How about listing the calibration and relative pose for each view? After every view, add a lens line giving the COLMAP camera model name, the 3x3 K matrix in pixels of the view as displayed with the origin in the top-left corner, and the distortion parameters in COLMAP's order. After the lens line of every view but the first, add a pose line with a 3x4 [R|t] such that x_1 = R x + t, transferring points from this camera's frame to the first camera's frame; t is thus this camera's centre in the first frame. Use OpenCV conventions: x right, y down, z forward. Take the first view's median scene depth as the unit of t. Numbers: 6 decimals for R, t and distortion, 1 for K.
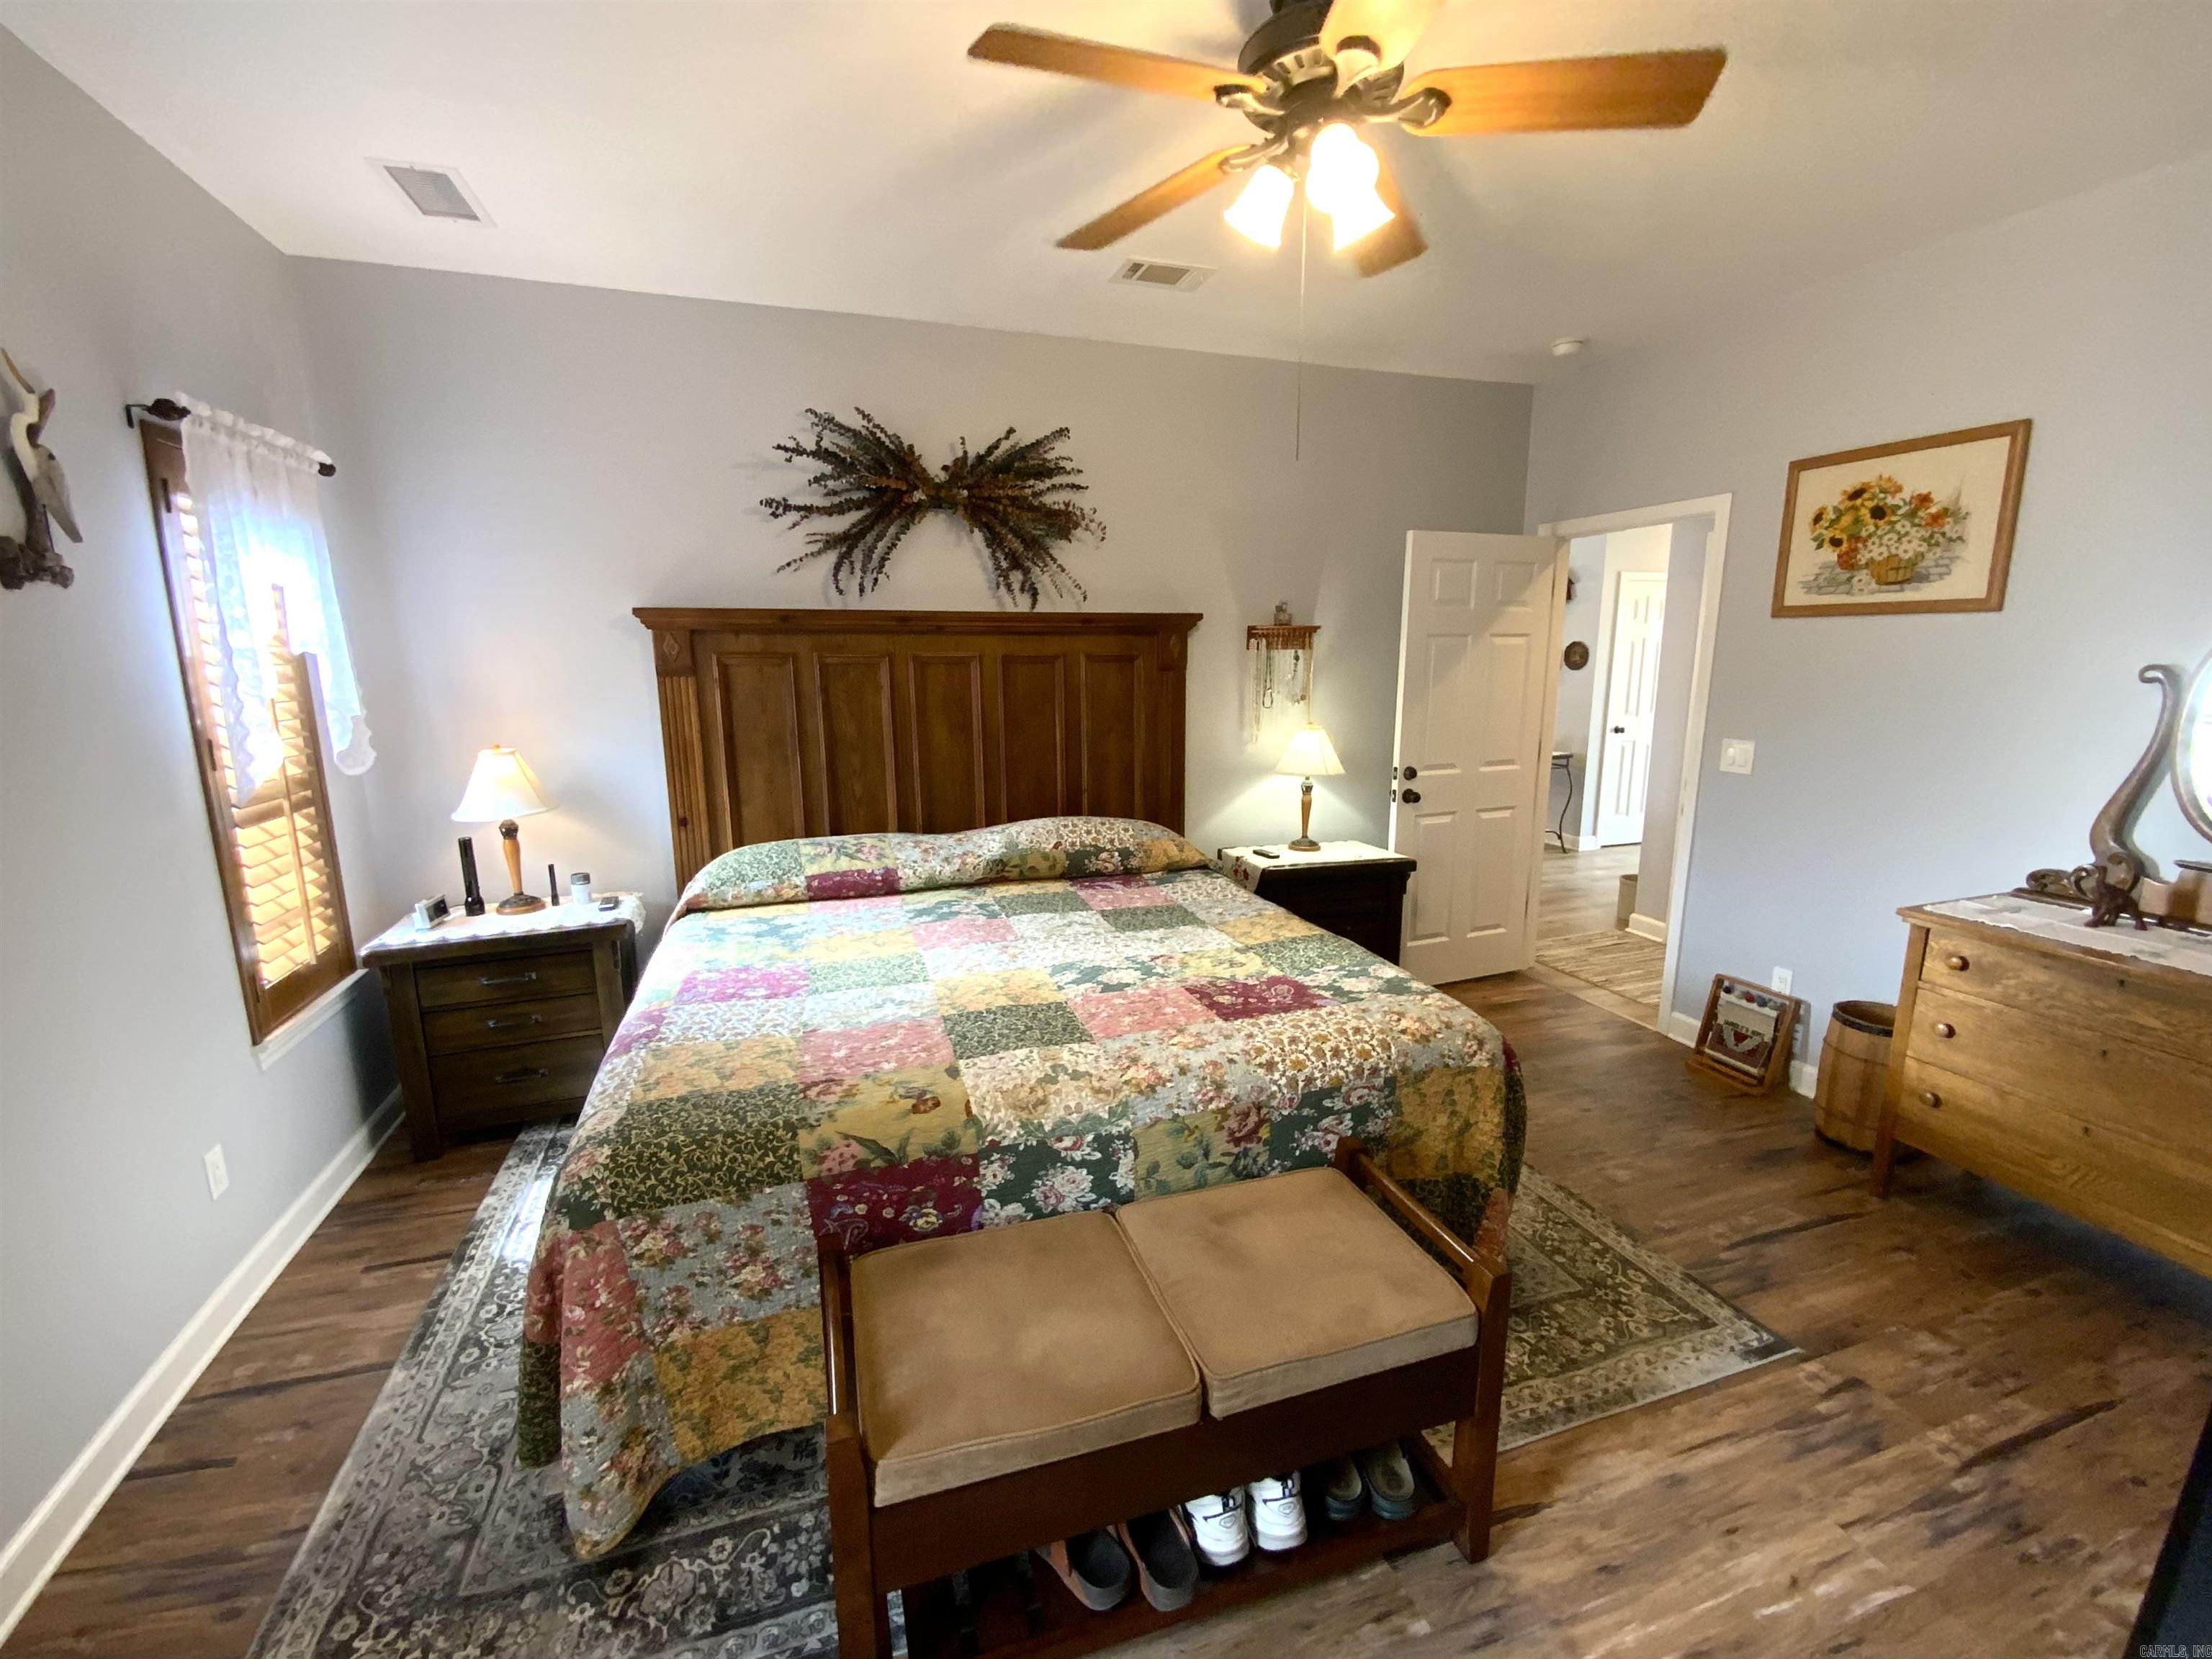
lens RADIAL K [[922.2, 0, 1091.7], [0, 922.2, 825.0], [0, 0, 1]] dist [0.015468, -0.014288]
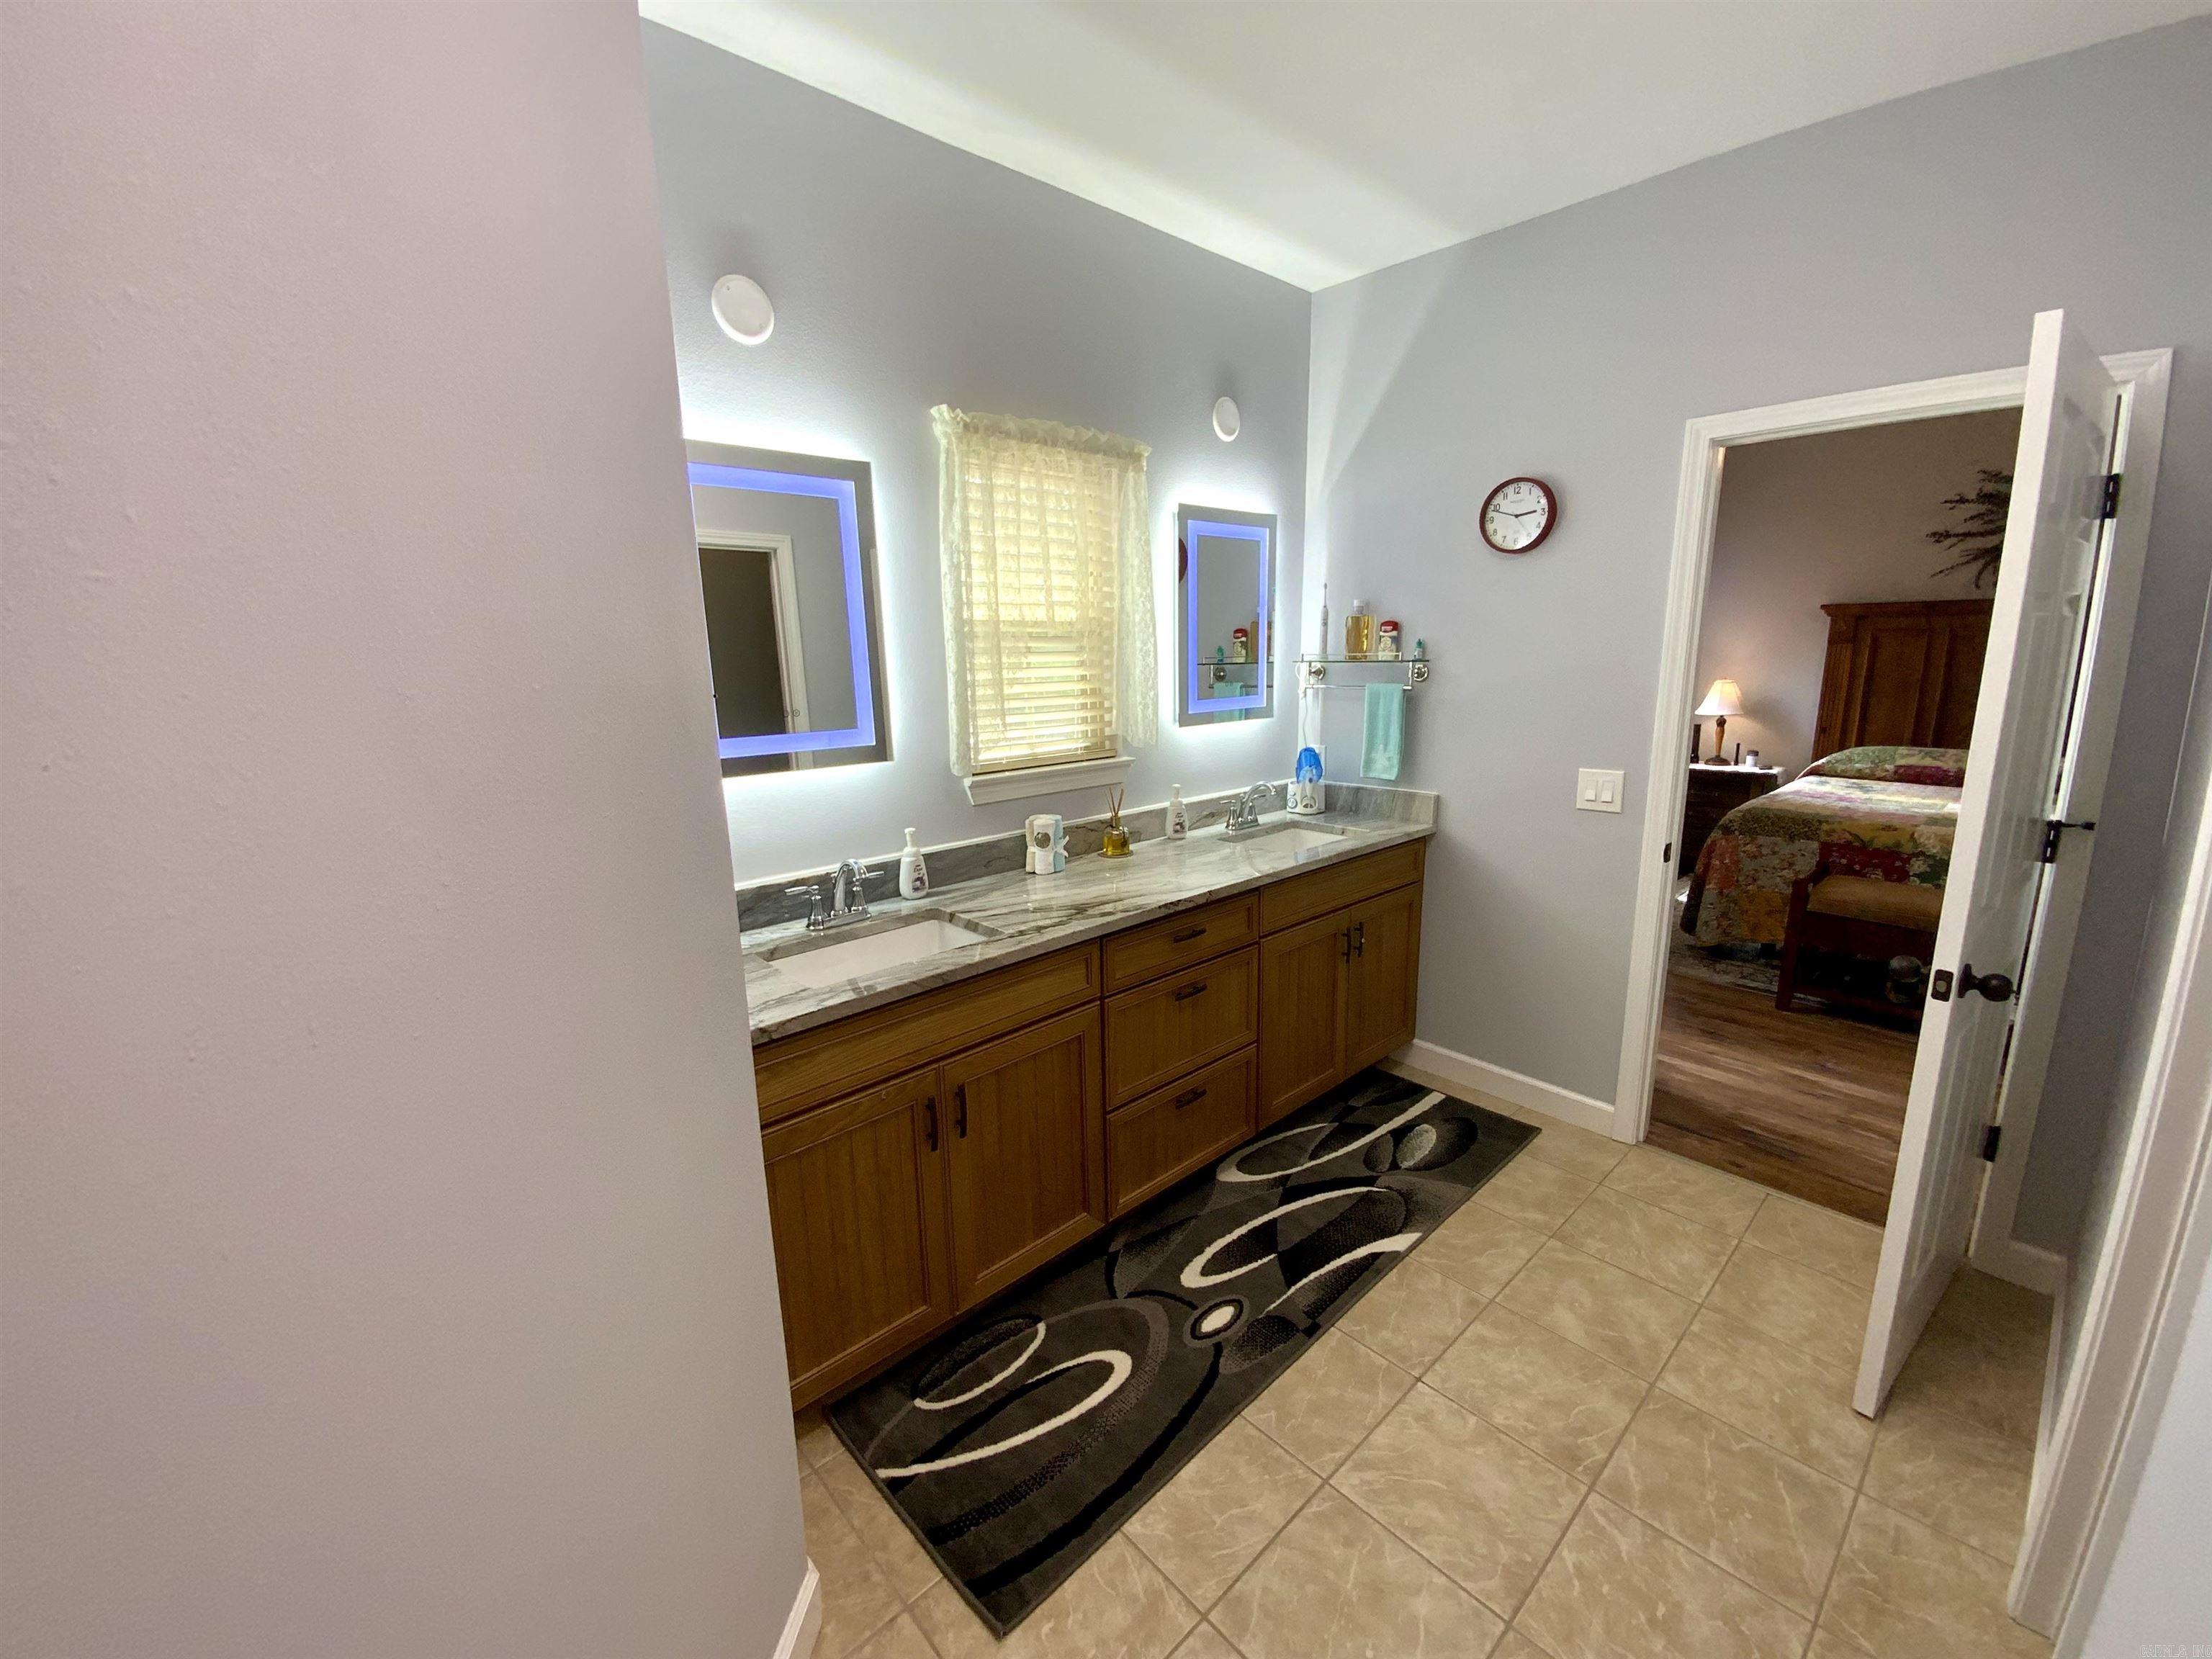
lens RADIAL K [[887.8, 0, 1111.8], [0, 887.8, 825.4], [0, 0, 1]] dist [-0.012028, -0.000166]
pose [[0.406161, 0.183376, -0.895213, 0.541599], [-0.158481, 0.978948, 0.128626, 0.179479], [0.899954, 0.089631, 0.426672, -0.909104]]
